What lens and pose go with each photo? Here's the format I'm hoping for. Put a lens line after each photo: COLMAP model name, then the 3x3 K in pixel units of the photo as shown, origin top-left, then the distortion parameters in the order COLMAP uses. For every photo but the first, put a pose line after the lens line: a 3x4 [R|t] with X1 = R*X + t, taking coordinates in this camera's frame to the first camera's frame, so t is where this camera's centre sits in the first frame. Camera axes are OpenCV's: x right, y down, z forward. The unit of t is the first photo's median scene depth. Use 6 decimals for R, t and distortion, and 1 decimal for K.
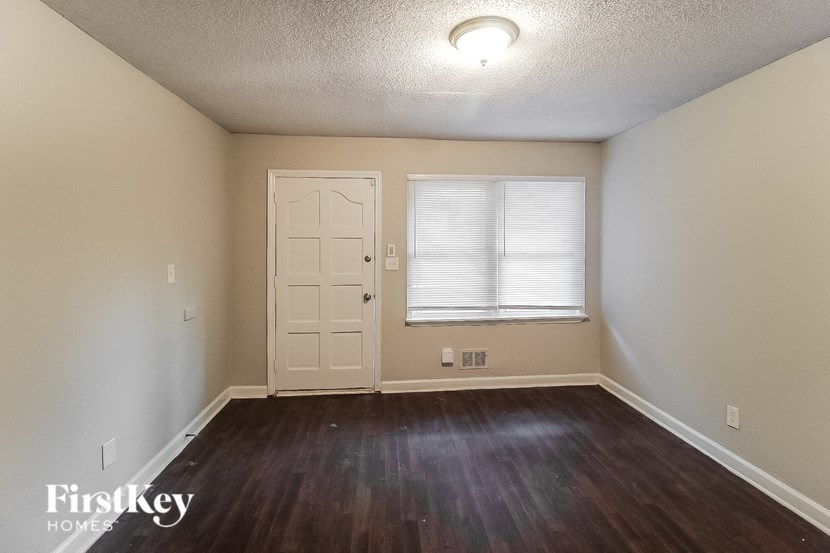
lens RADIAL K [[403.0, 0, 428.0], [0, 403.0, 238.7], [0, 0, 1]] dist [-0.002946, -0.000126]
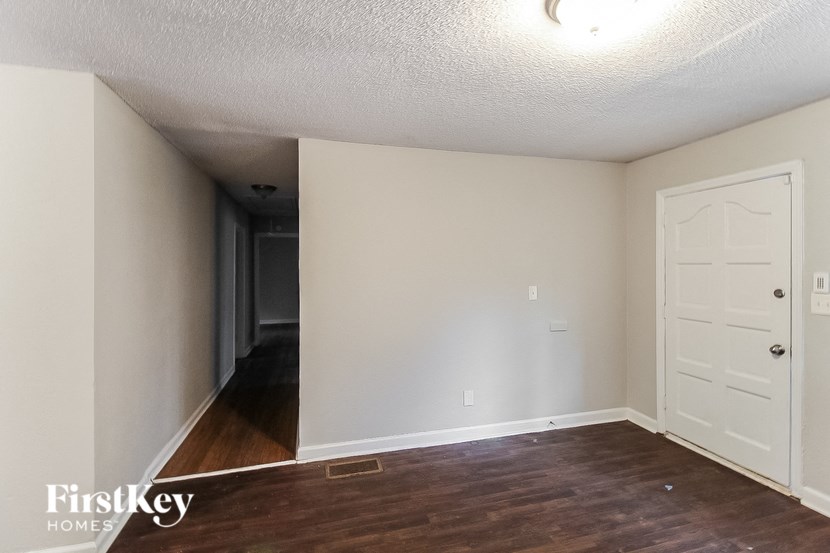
lens RADIAL K [[391.6, 0, 413.9], [0, 391.6, 265.8], [0, 0, 1]] dist [0.000765, -0.000097]
pose [[0.156007, -0.005383, -0.987741, 0.419518], [0.009275, 0.999949, -0.003984, 0.000041], [0.987712, -0.008539, 0.156049, 0.300141]]
